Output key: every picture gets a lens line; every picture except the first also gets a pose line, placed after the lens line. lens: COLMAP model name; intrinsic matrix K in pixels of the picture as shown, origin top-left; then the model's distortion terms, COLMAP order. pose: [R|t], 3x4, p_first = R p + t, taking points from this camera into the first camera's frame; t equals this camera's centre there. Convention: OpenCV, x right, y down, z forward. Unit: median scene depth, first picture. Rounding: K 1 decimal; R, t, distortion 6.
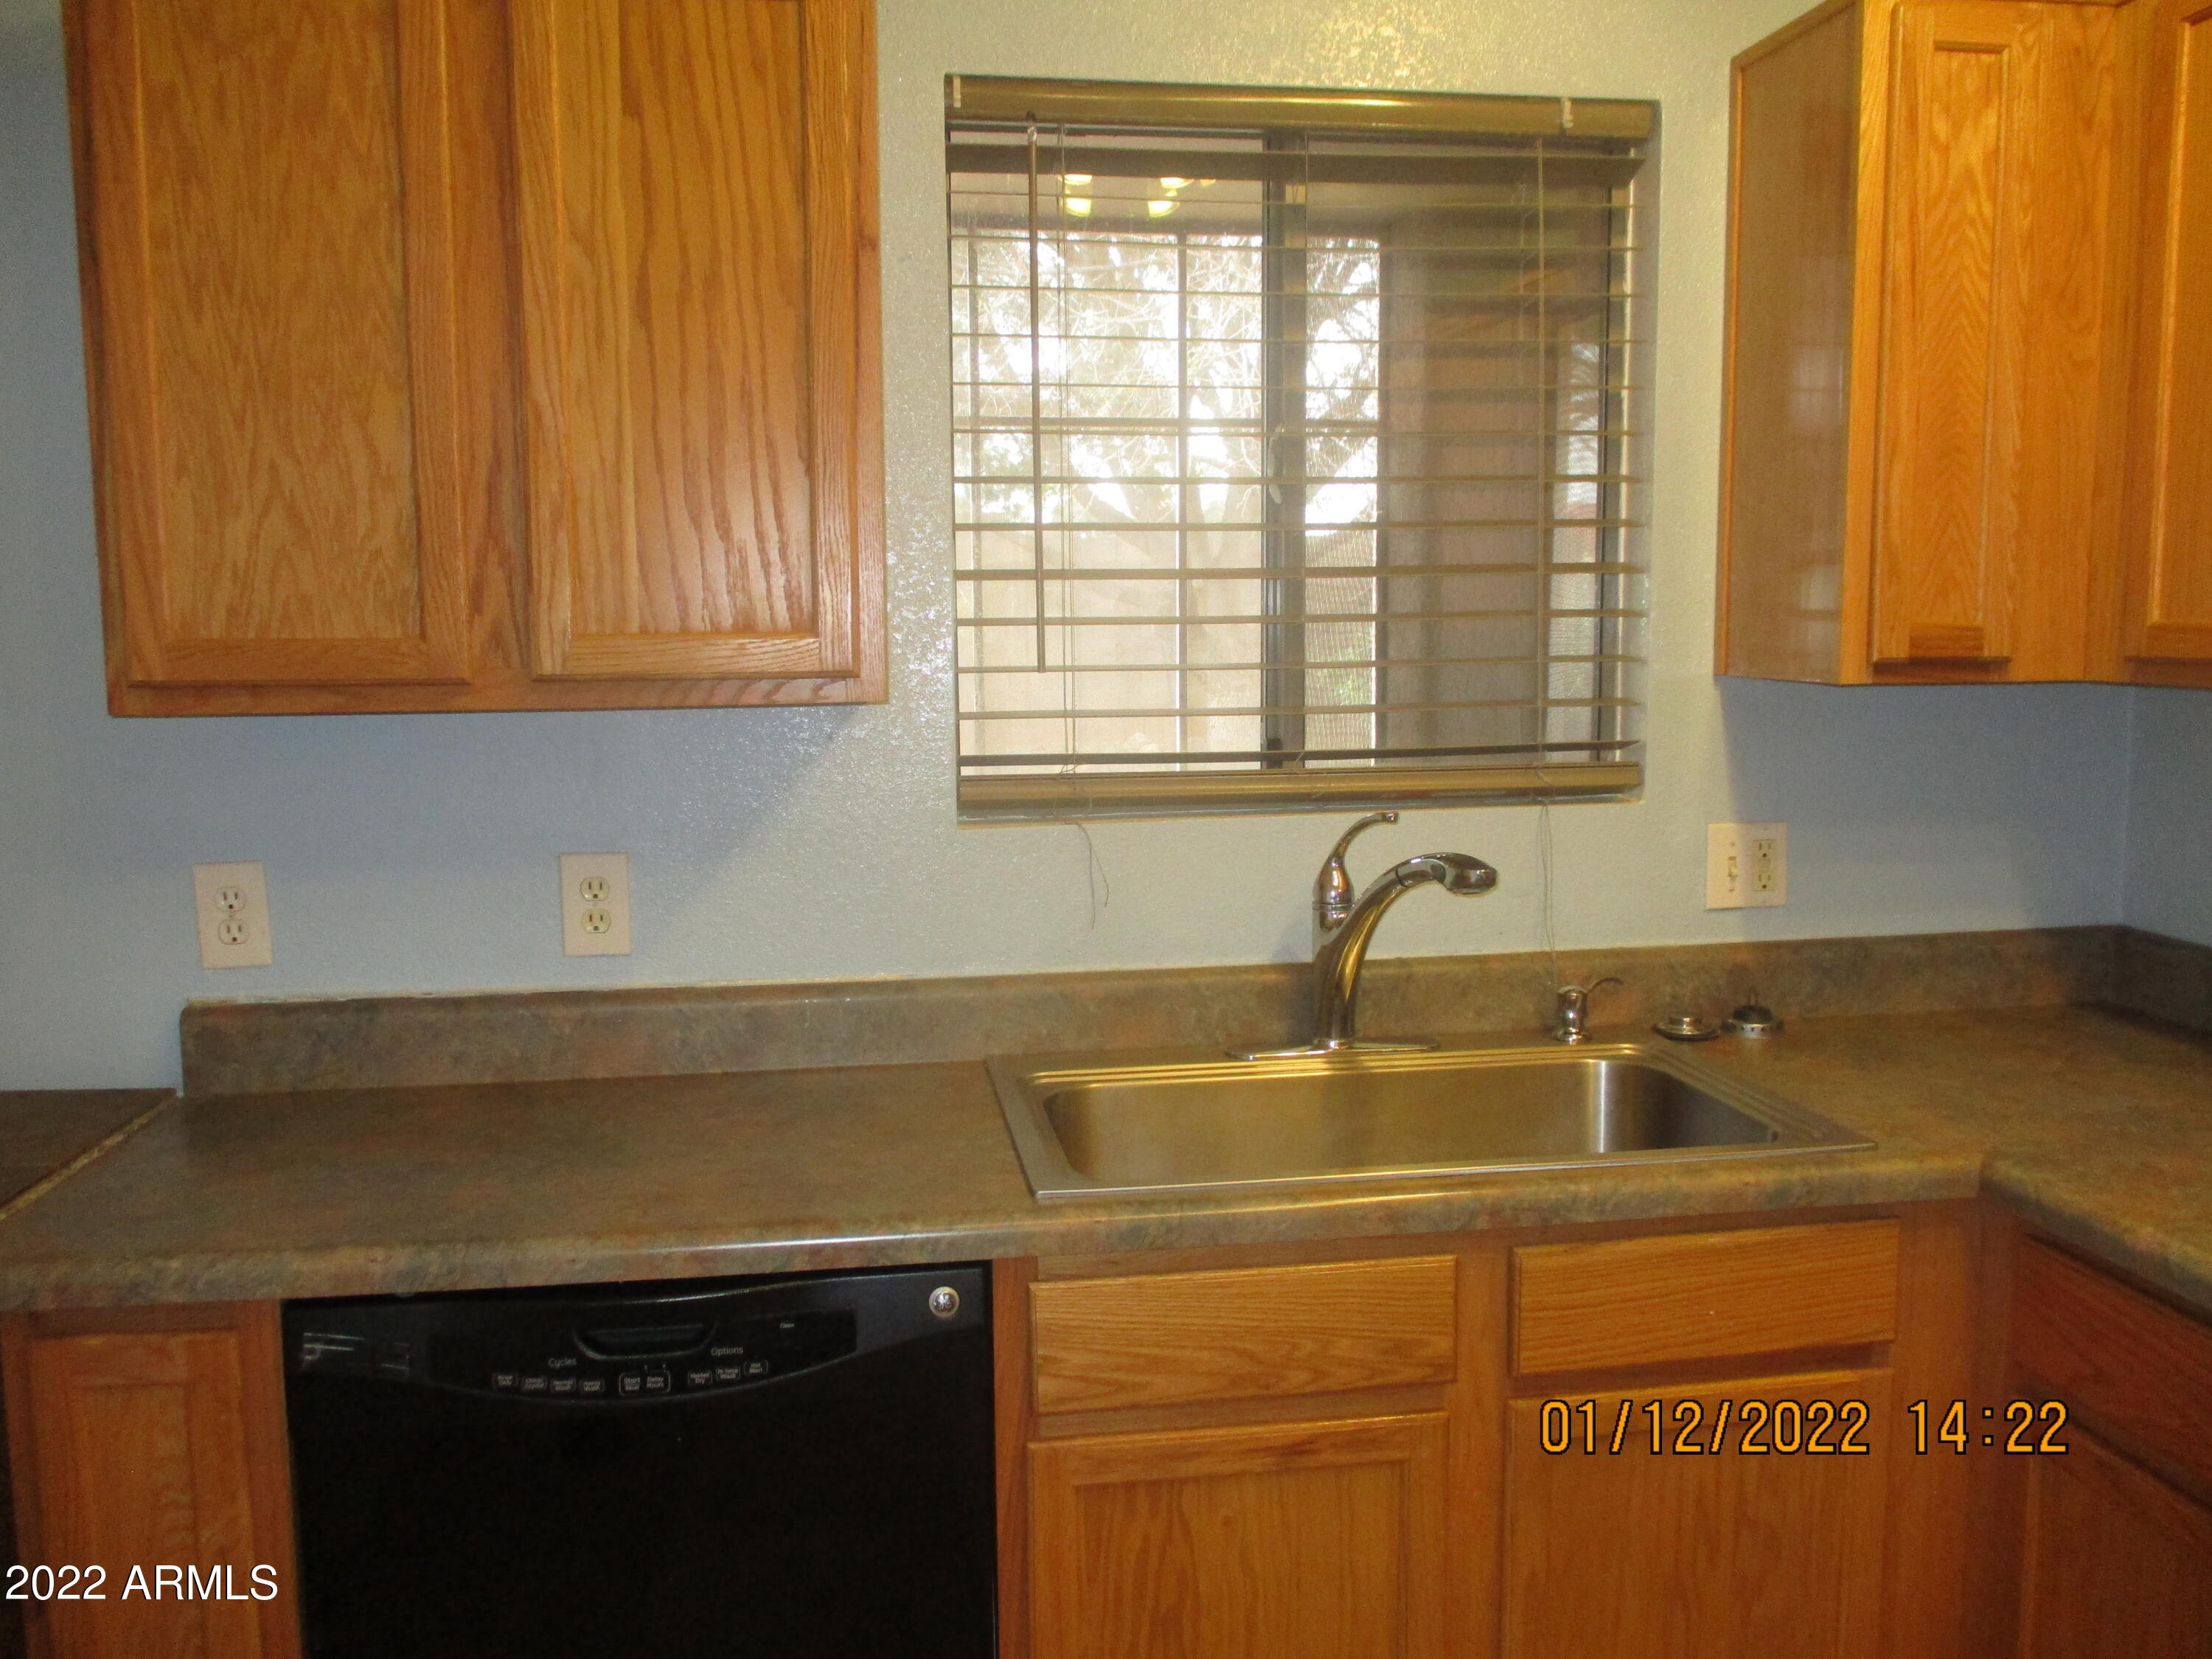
lens RADIAL K [[1835.9, 0, 1106.3], [0, 1835.9, 852.3], [0, 0, 1]] dist [0.004014, -0.062633]
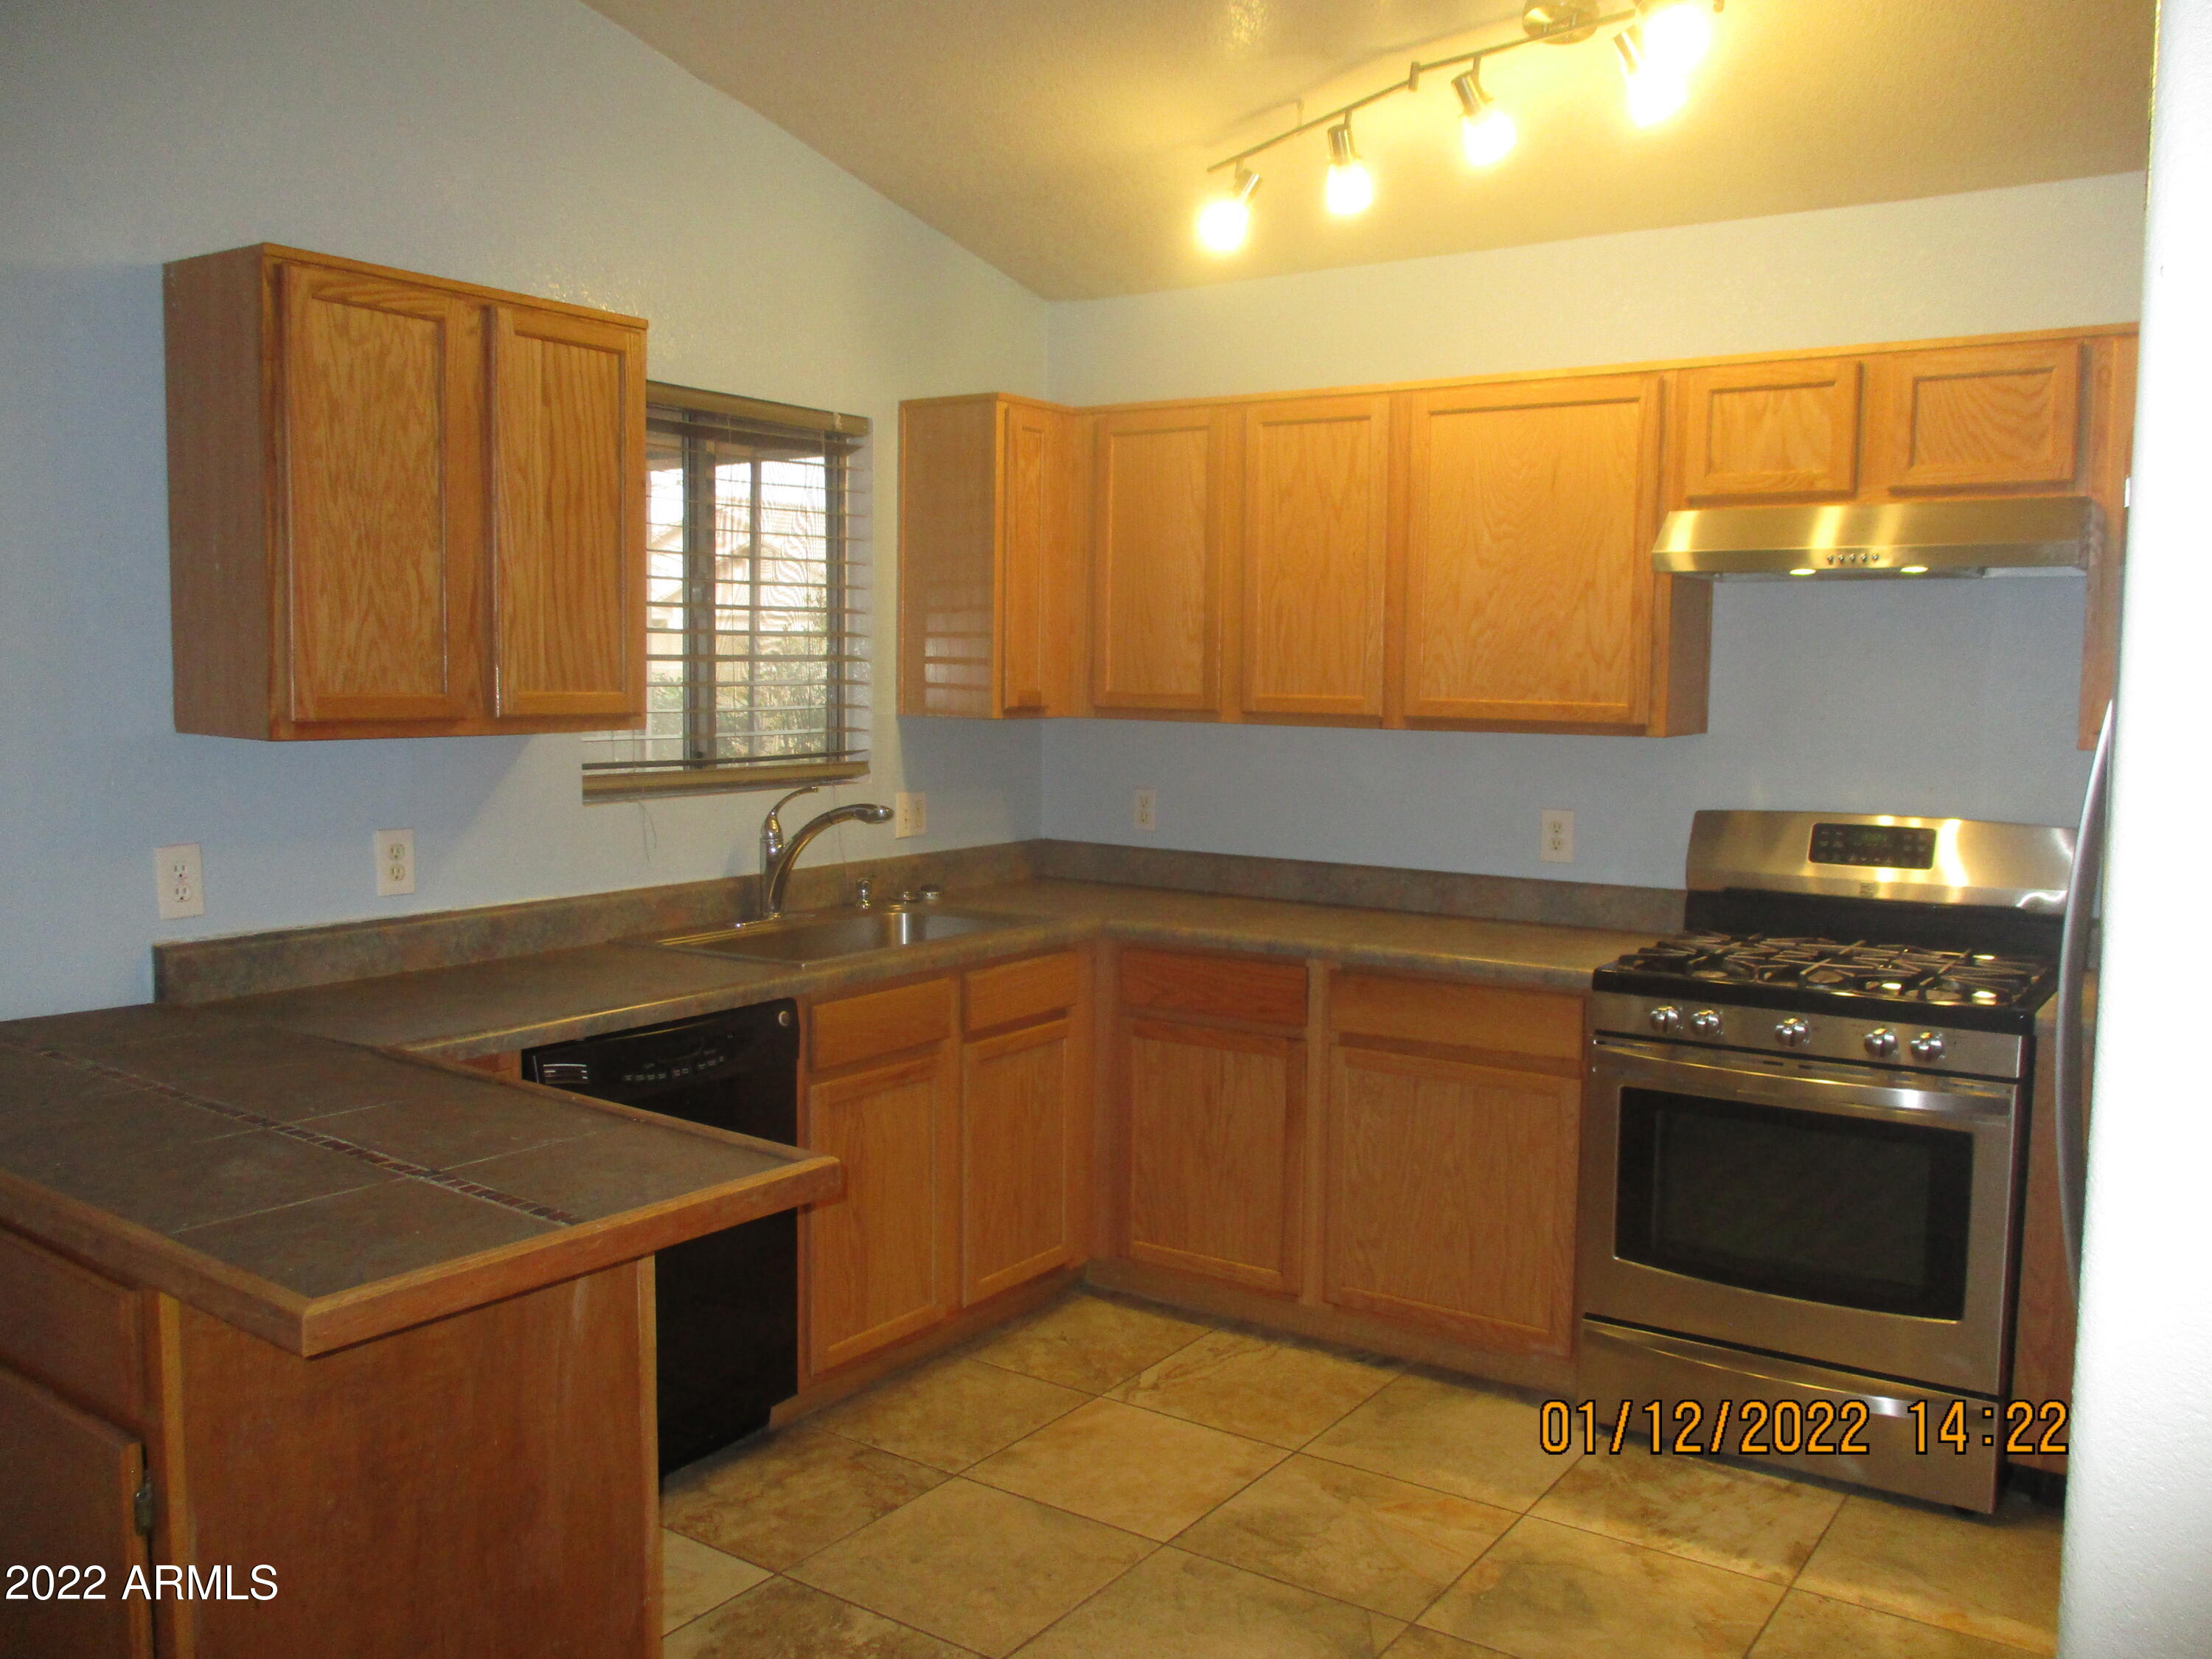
lens RADIAL K [[1835.9, 0, 1106.3], [0, 1835.9, 852.3], [0, 0, 1]] dist [0.004014, -0.062633]
pose [[0.685234, -0.055740, 0.726187, -1.194783], [0.075529, 0.997130, 0.005267, 0.068715], [-0.724396, 0.051240, 0.687477, -0.614747]]
